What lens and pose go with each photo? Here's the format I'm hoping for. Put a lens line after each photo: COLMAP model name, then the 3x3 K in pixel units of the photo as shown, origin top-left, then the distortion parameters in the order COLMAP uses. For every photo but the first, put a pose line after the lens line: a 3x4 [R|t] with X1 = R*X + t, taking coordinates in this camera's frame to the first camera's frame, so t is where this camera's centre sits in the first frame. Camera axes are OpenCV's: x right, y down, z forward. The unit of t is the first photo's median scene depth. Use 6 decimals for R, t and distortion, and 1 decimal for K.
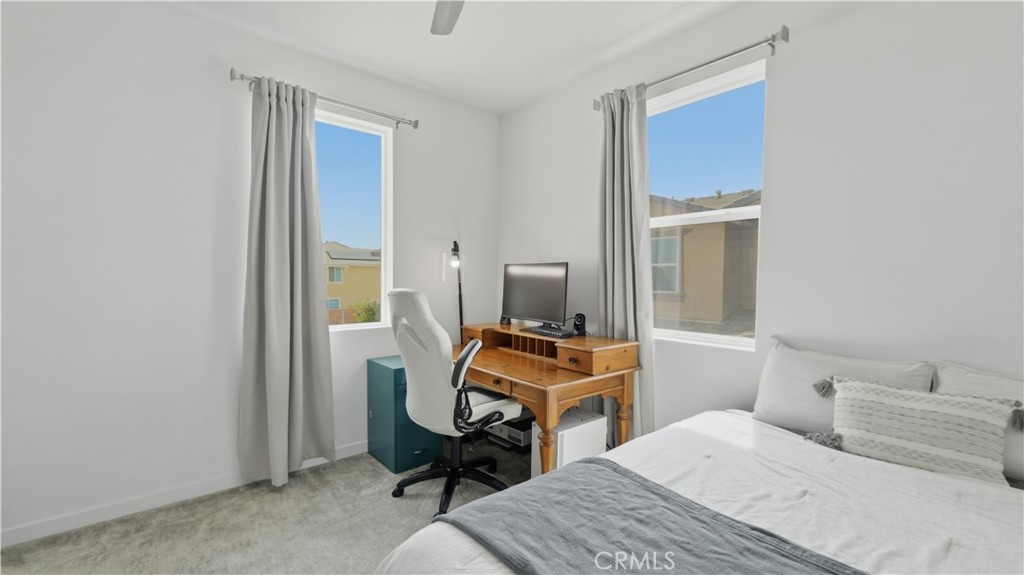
lens RADIAL K [[422.5, 0, 516.0], [0, 422.5, 284.9], [0, 0, 1]] dist [0.000630, -0.000054]
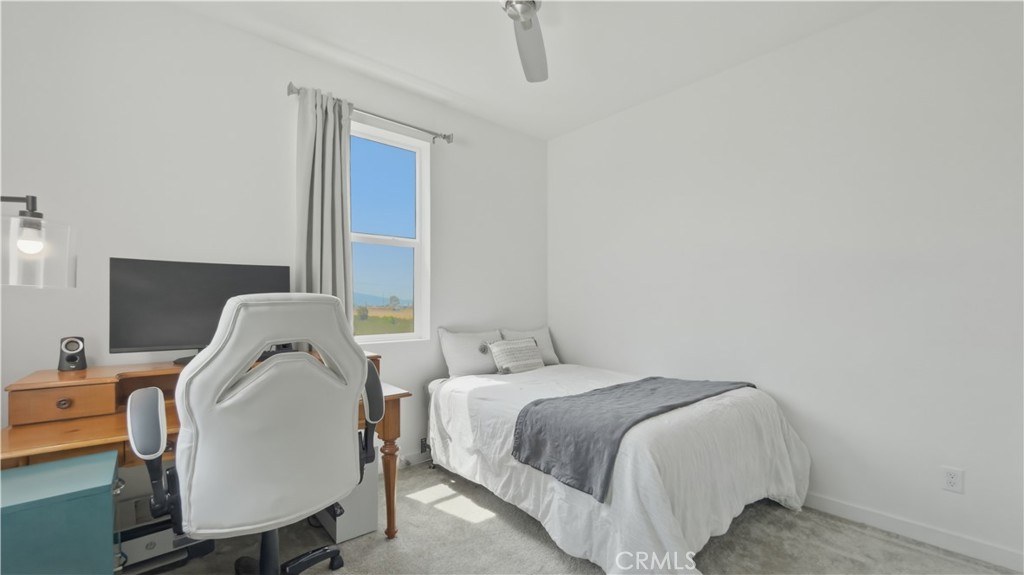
lens RADIAL K [[418.4, 0, 515.6], [0, 418.4, 297.5], [0, 0, 1]] dist [-0.002238, -0.000131]
pose [[-0.016138, 0.005692, 0.999854, -1.053259], [0.020843, 0.999768, -0.005355, 0.032040], [-0.999653, 0.020753, -0.016252, 0.864417]]
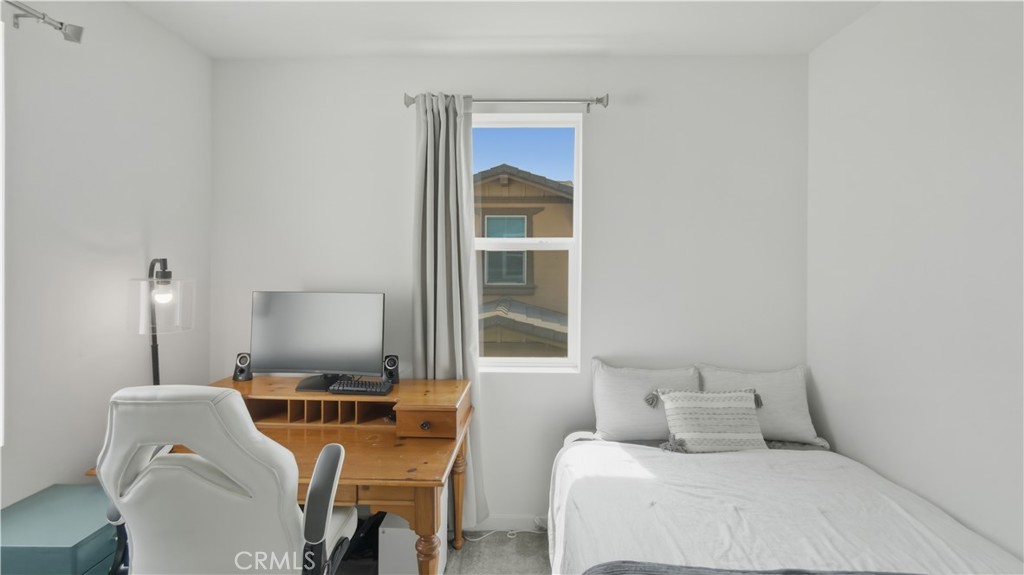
lens RADIAL K [[430.0, 0, 513.4], [0, 430.0, 254.2], [0, 0, 1]] dist [-0.003067, -0.000241]
pose [[0.663895, 0.004820, 0.747811, -0.467583], [0.014510, 0.999708, -0.019326, -0.159661], [-0.747685, 0.023682, 0.663631, 0.448379]]
